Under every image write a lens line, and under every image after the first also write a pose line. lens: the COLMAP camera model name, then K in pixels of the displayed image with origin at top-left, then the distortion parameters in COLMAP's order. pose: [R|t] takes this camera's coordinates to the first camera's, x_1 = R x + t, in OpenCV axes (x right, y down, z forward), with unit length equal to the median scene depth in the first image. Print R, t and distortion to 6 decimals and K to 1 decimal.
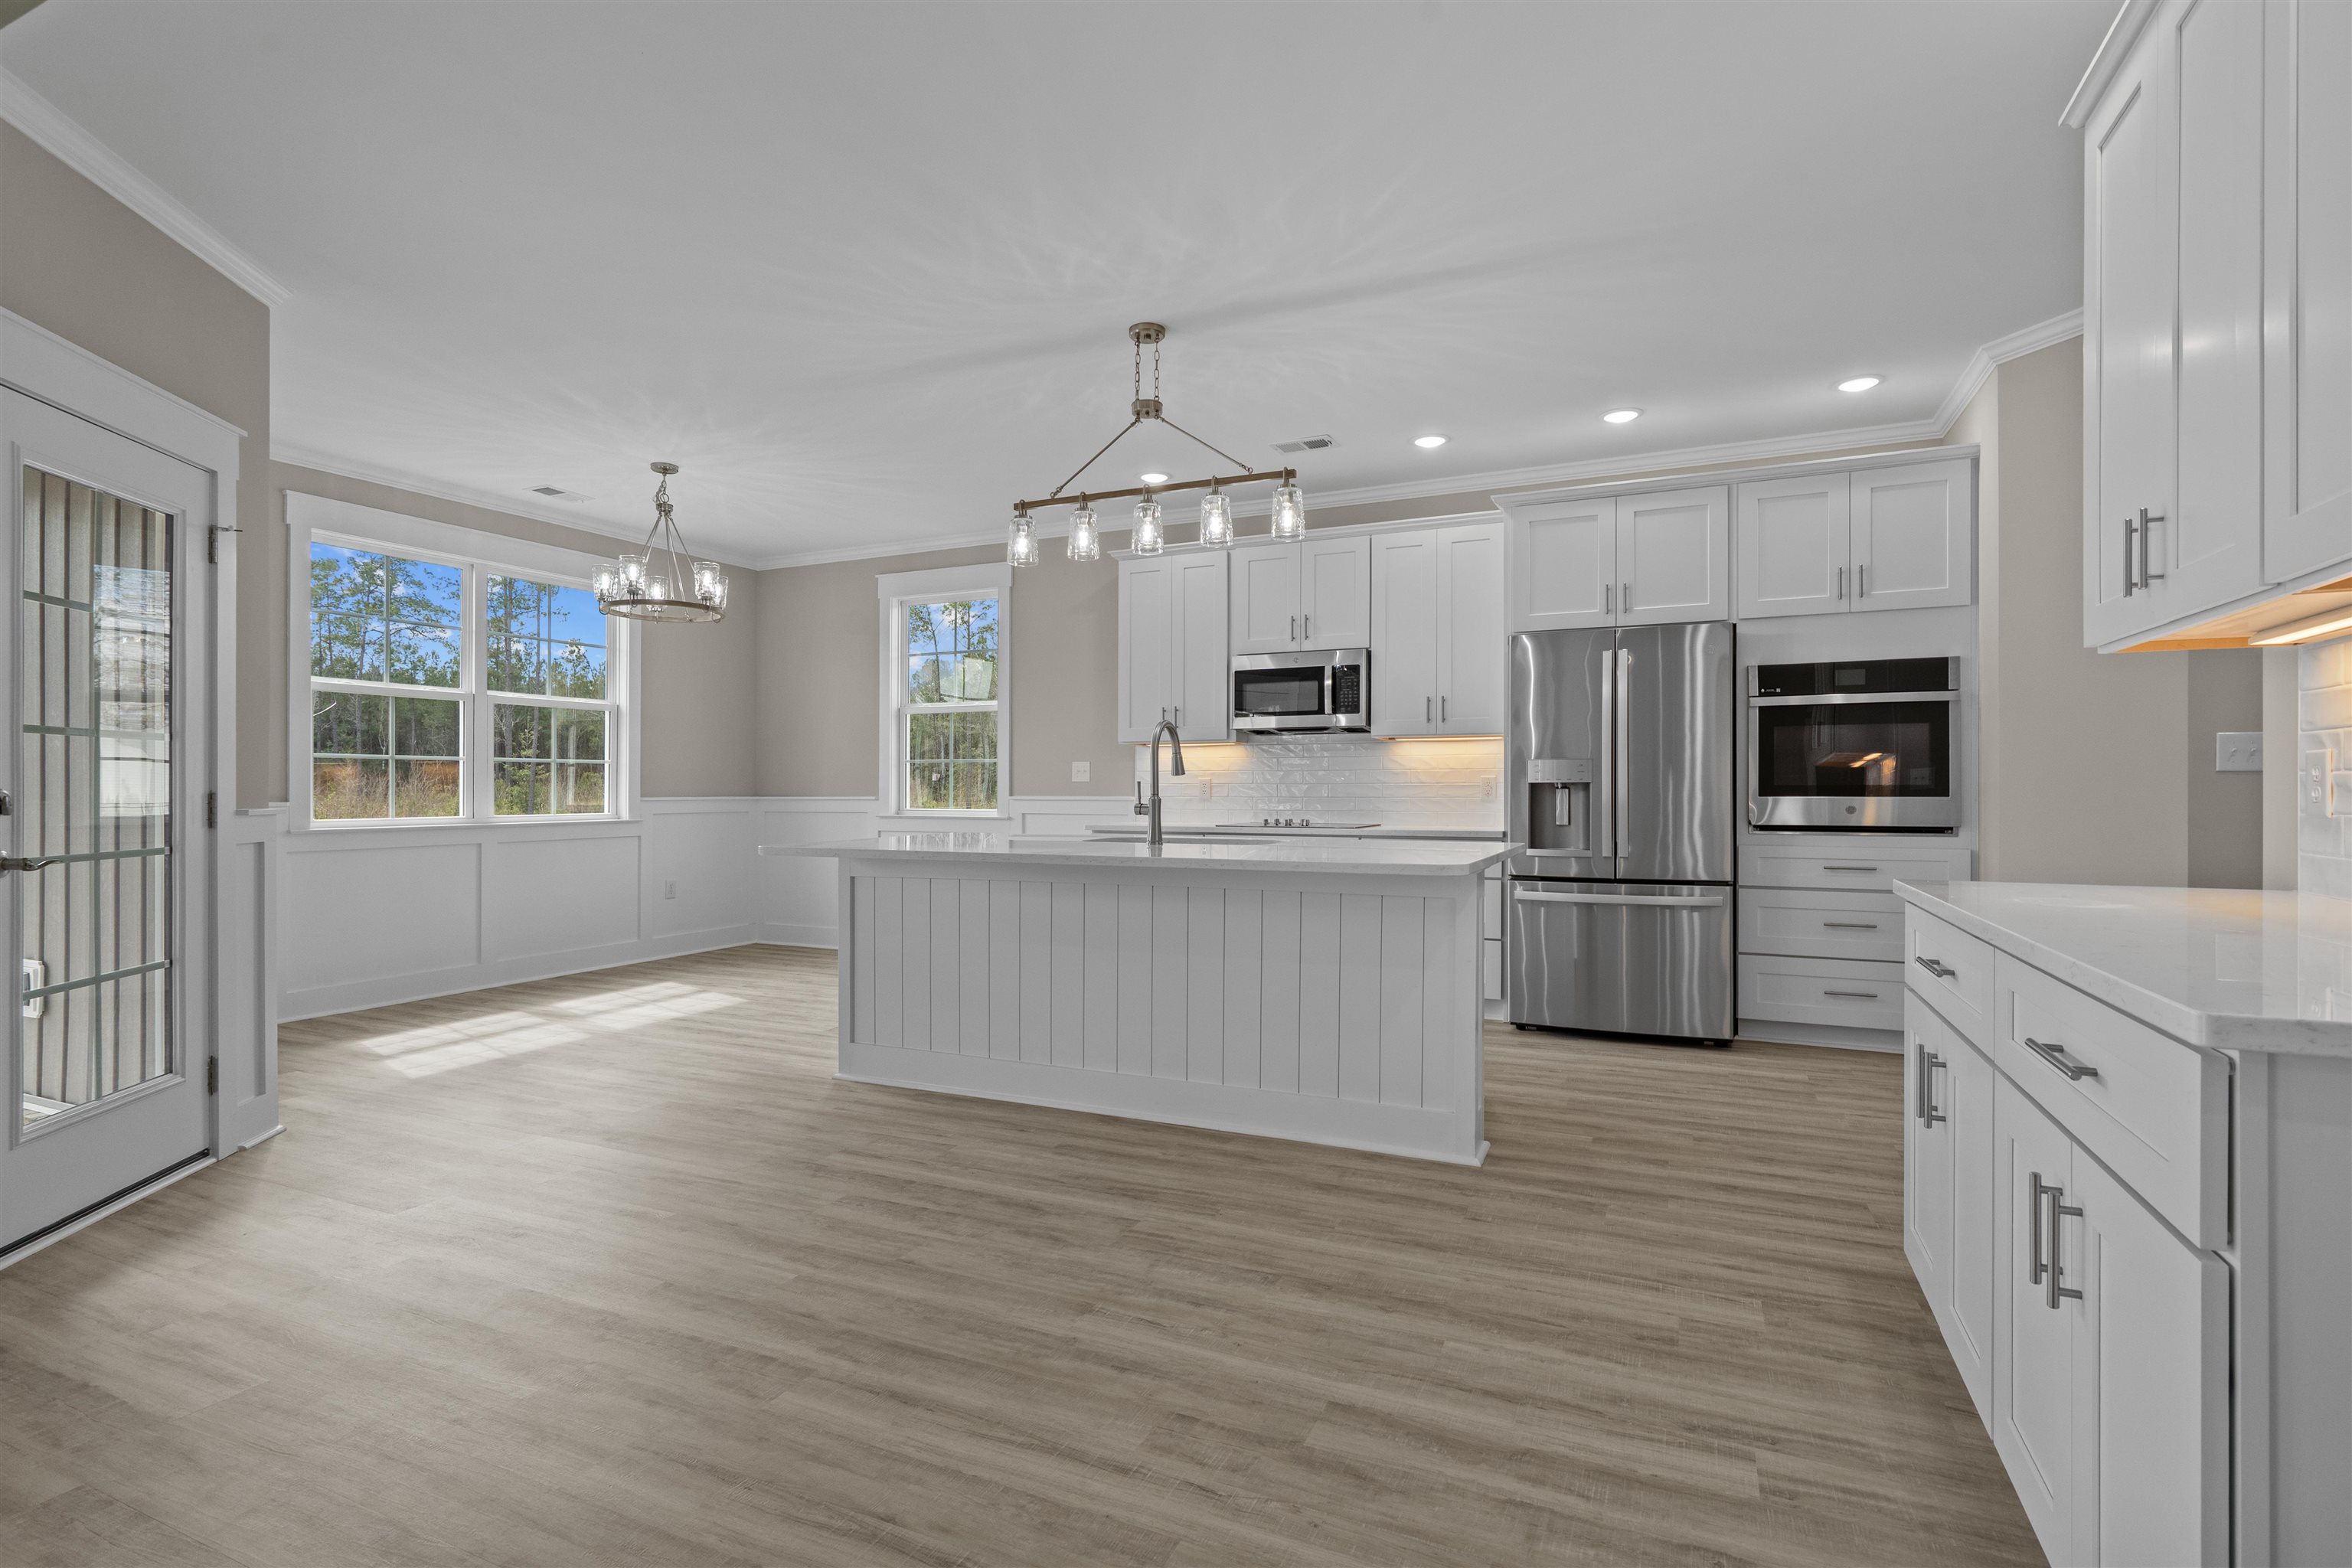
lens RADIAL K [[1106.6, 0, 1176.0], [0, 1106.6, 784.0], [0, 0, 1]] dist [-0.000673, 0.000448]
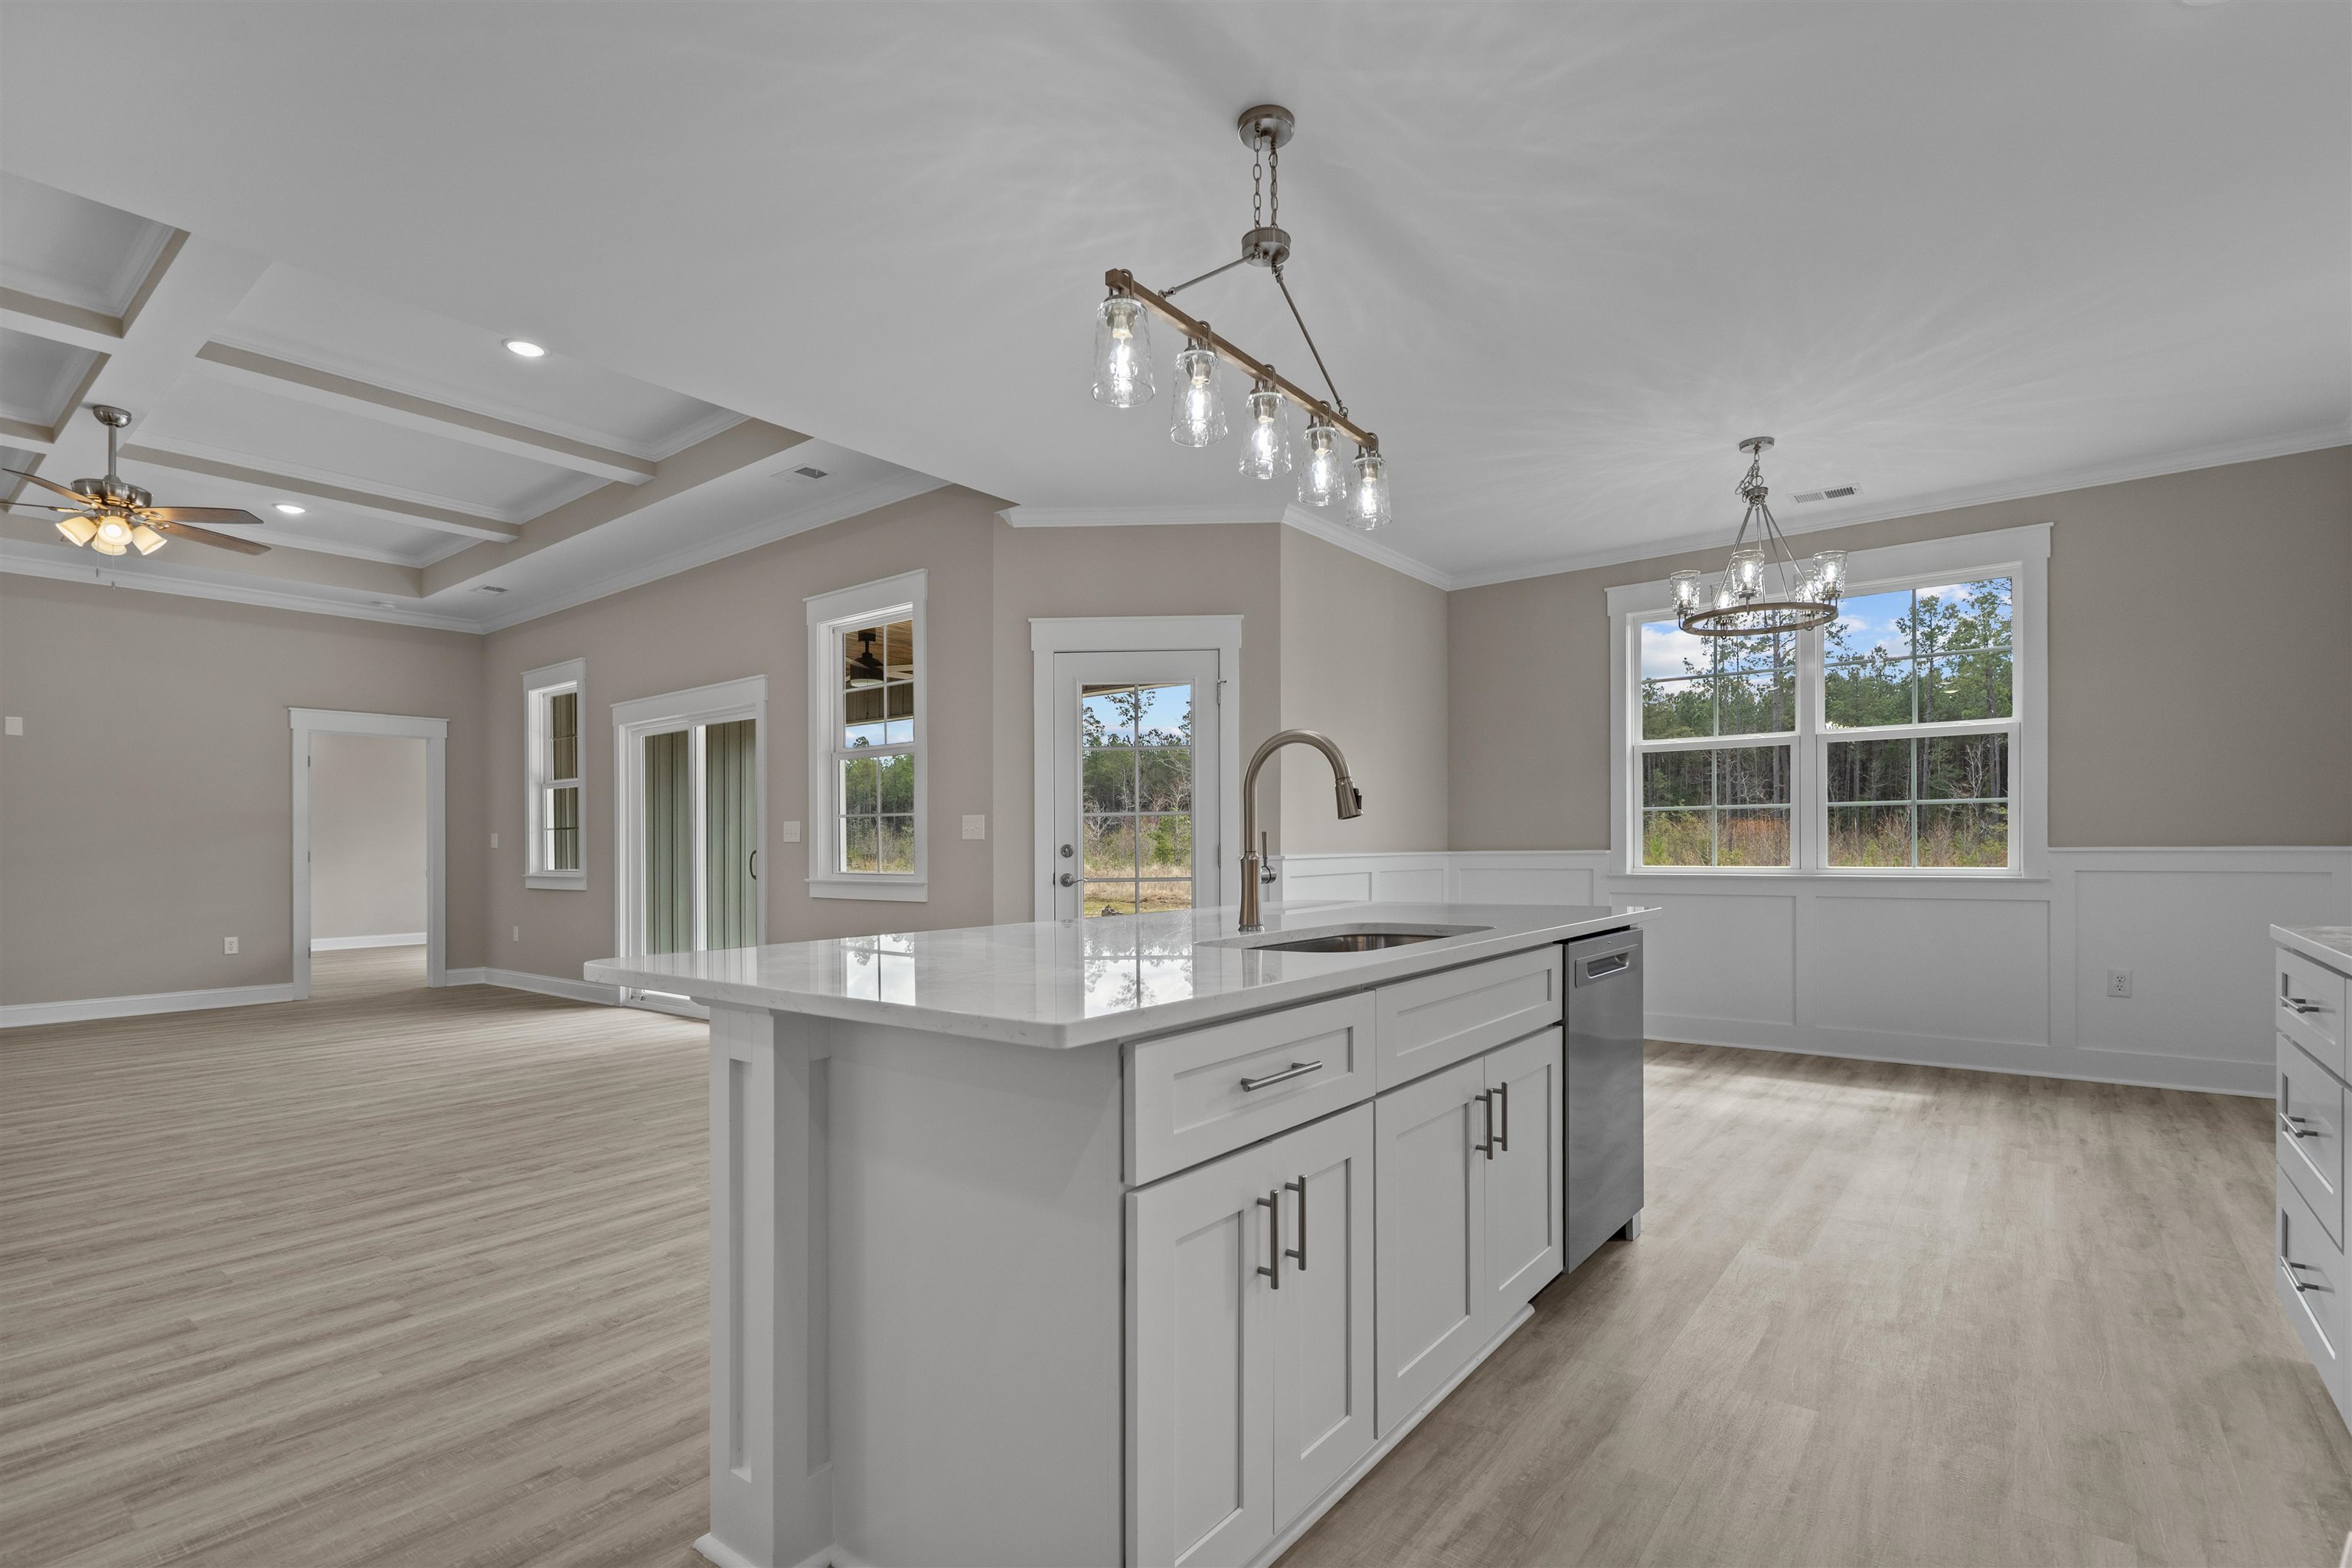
lens RADIAL K [[1099.2, 0, 1181.9], [0, 1099.2, 844.2], [0, 0, 1]] dist [-0.003844, 0.000376]
pose [[-0.230831, 0.003455, -0.972988, 0.520968], [0.013351, 0.999911, 0.000384, 0.003475], [0.972902, -0.012902, -0.230857, 0.957642]]
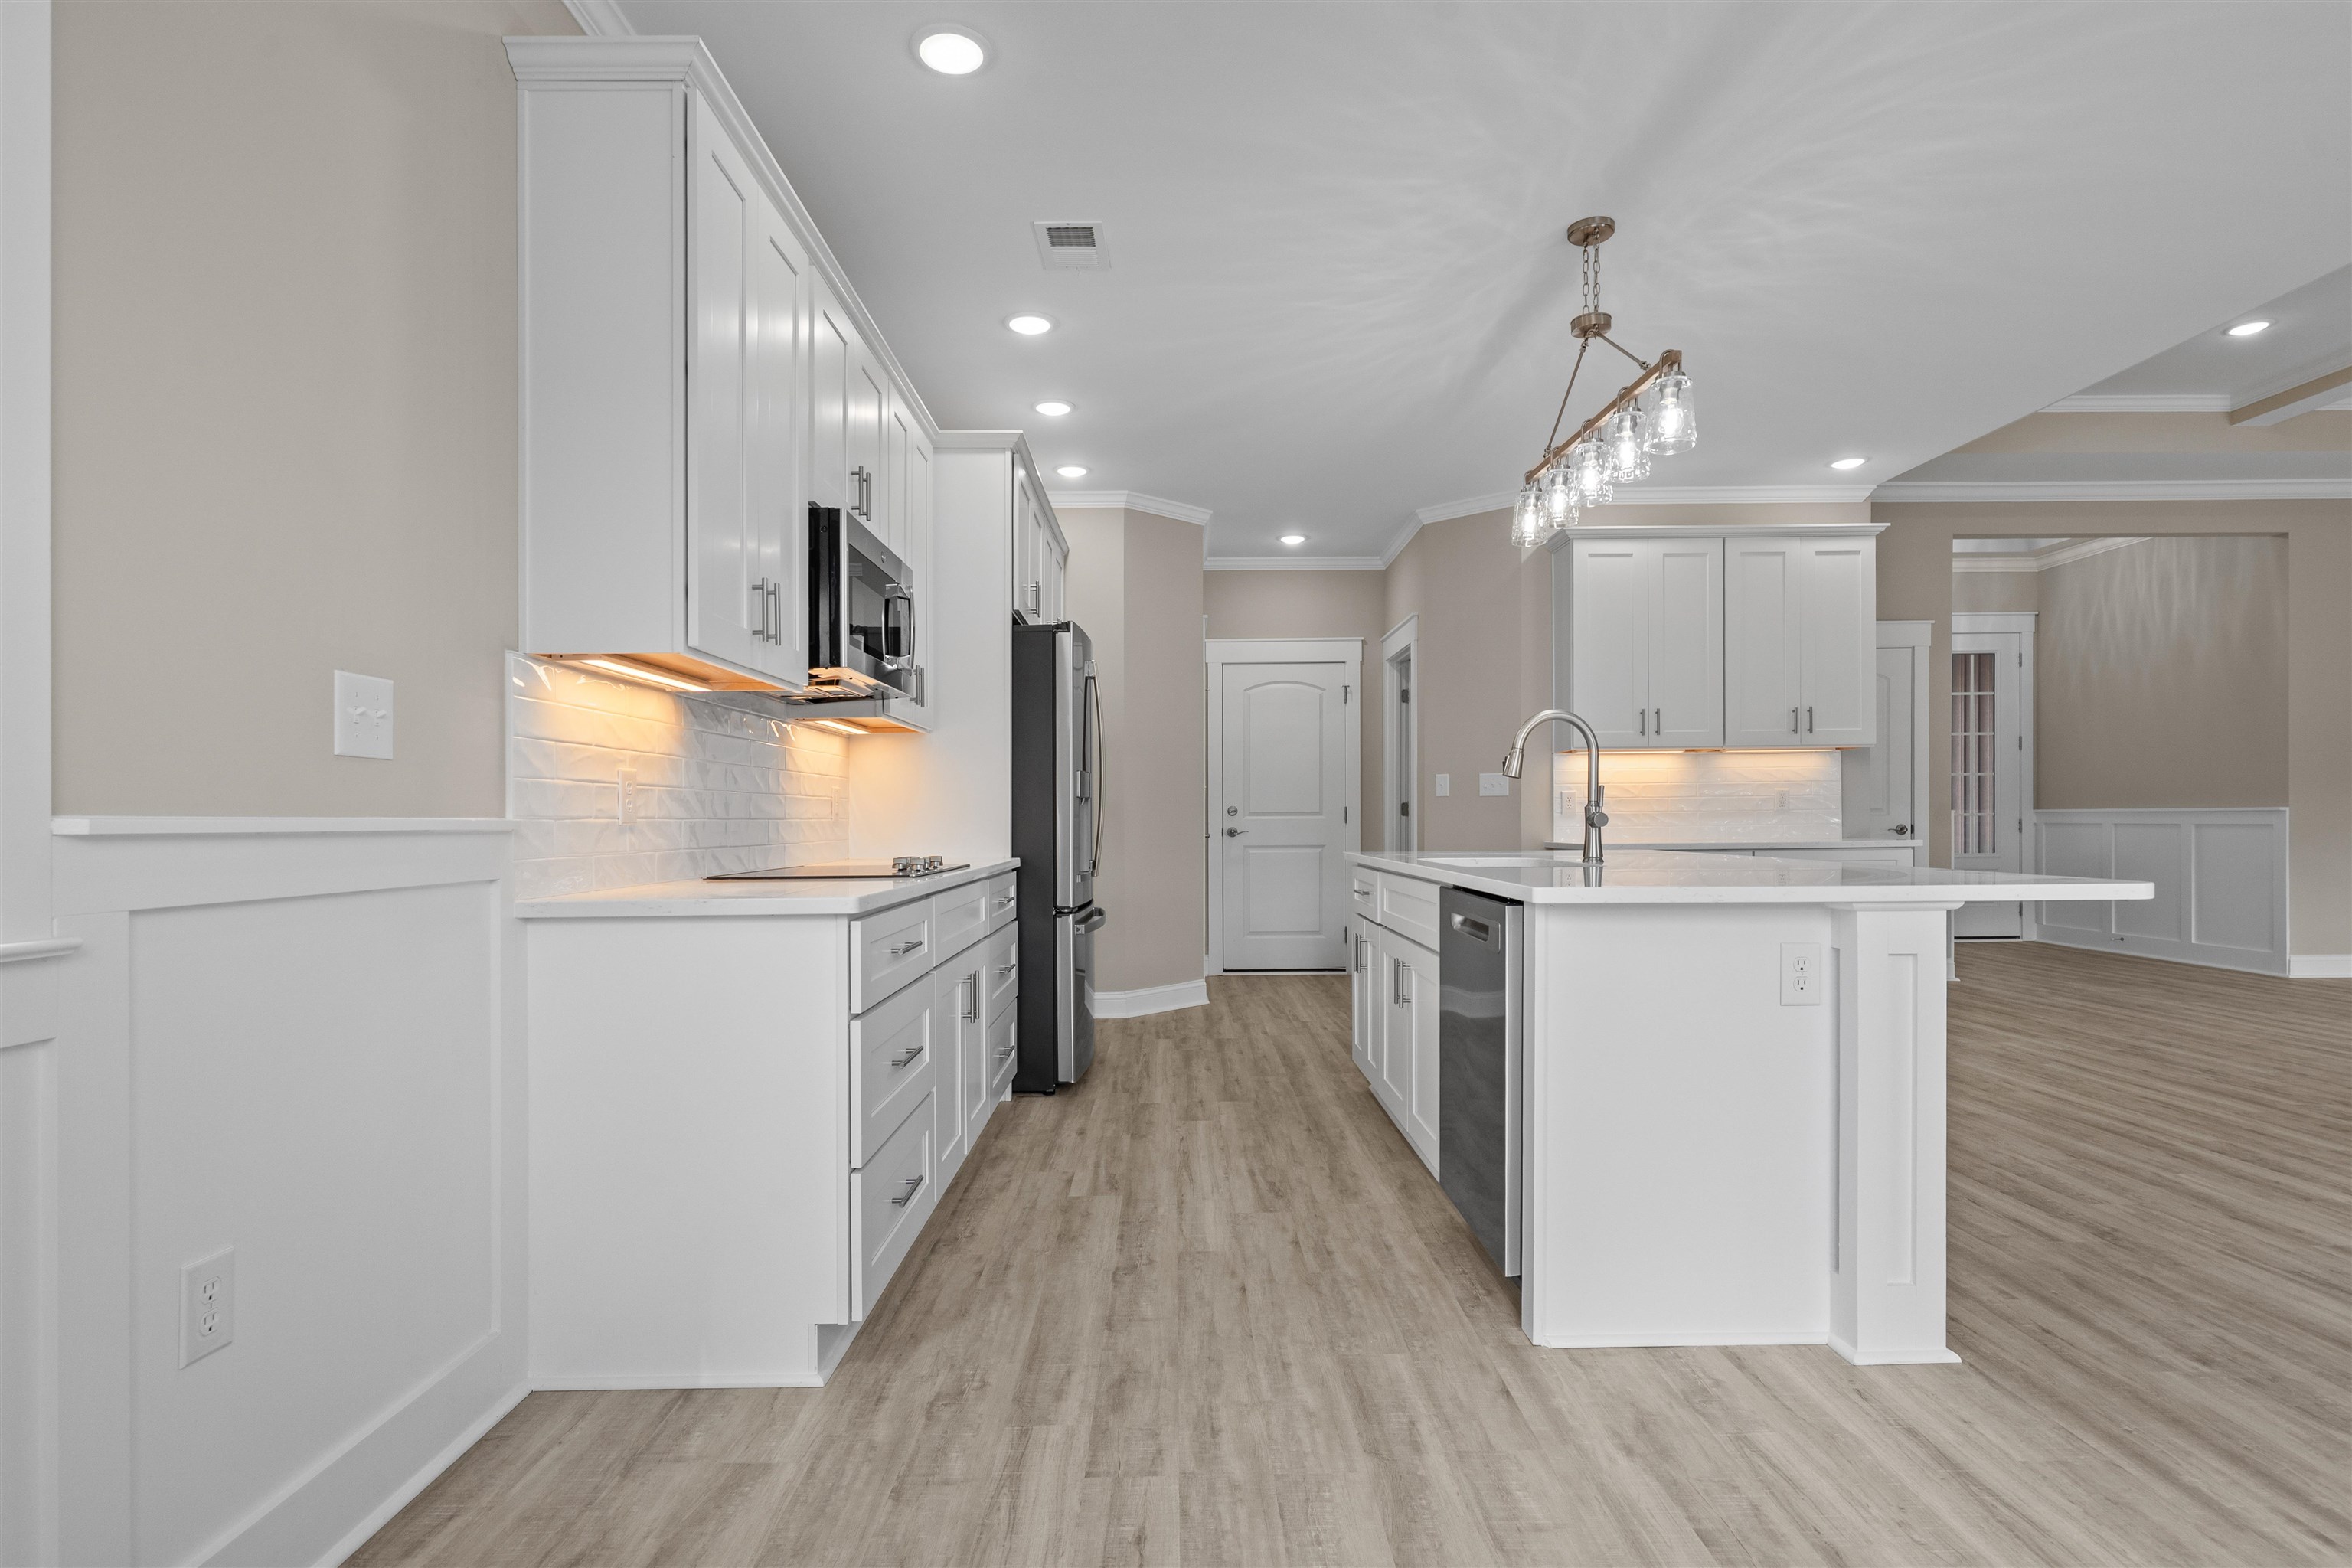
lens RADIAL K [[1190.2, 0, 1179.9], [0, 1190.2, 821.8], [0, 0, 1]] dist [-0.003090, 0.000509]
pose [[-0.423564, 0.003118, 0.905861, -0.597251], [0.006170, 0.999981, -0.000557, 0.020324], [-0.905845, 0.005354, -0.423575, 1.426182]]
